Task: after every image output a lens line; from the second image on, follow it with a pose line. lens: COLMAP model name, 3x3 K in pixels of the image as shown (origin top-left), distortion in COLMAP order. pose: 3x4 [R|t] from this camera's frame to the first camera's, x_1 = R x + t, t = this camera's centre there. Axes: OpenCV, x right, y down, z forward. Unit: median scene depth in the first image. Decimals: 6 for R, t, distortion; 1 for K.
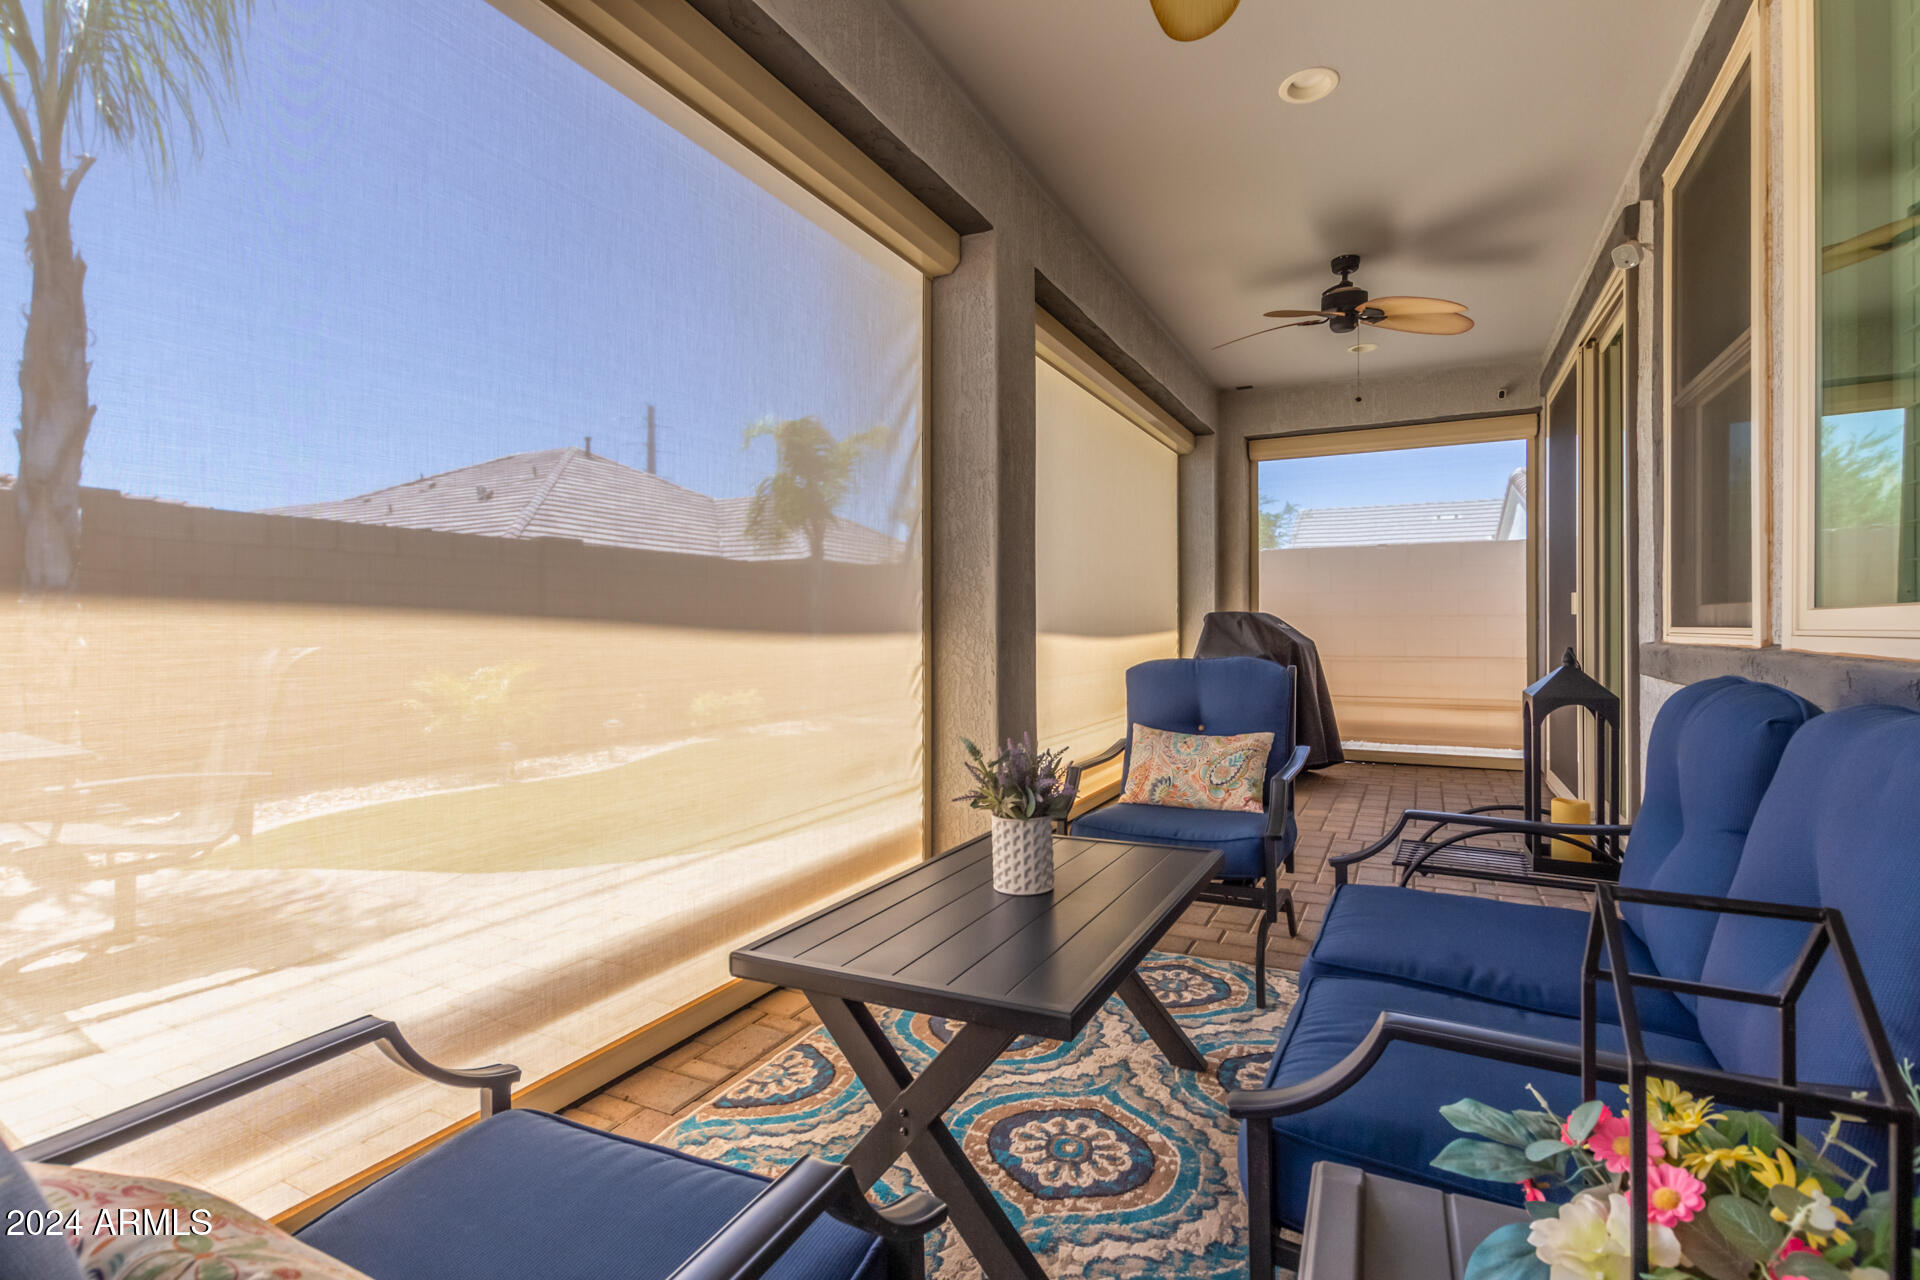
lens RADIAL K [[881.0, 0, 960.3], [0, 881.0, 627.7], [0, 0, 1]] dist [-0.002000, -0.000873]
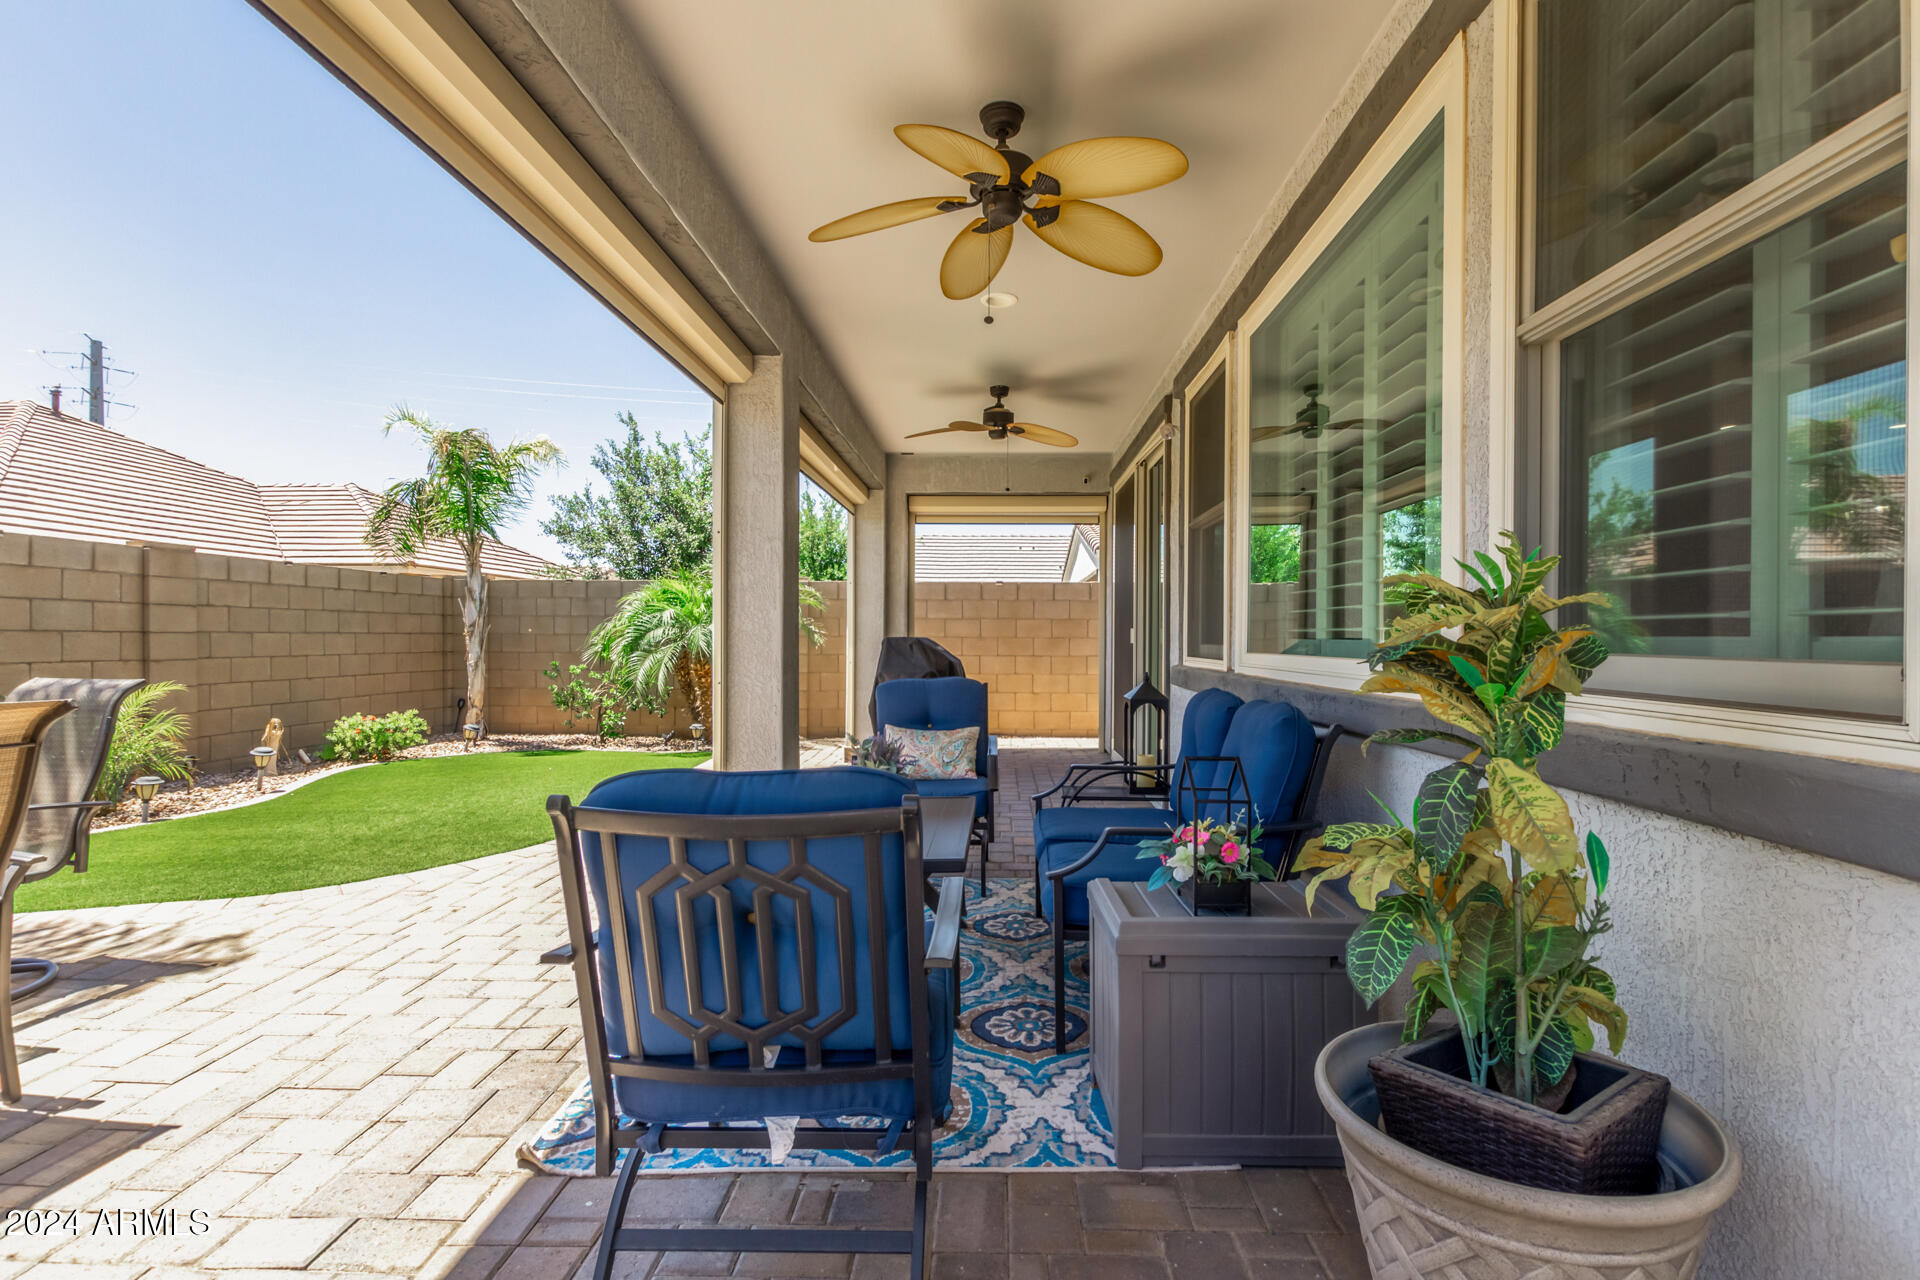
lens RADIAL K [[881.0, 0, 967.1], [0, 881.0, 650.0], [0, 0, 1]] dist [-0.002000, -0.000873]
pose [[0.901240, -0.000105, 0.433320, -0.276957], [-0.005883, 0.999905, 0.012480, -0.027935], [-0.433280, -0.013797, 0.901154, -0.311324]]
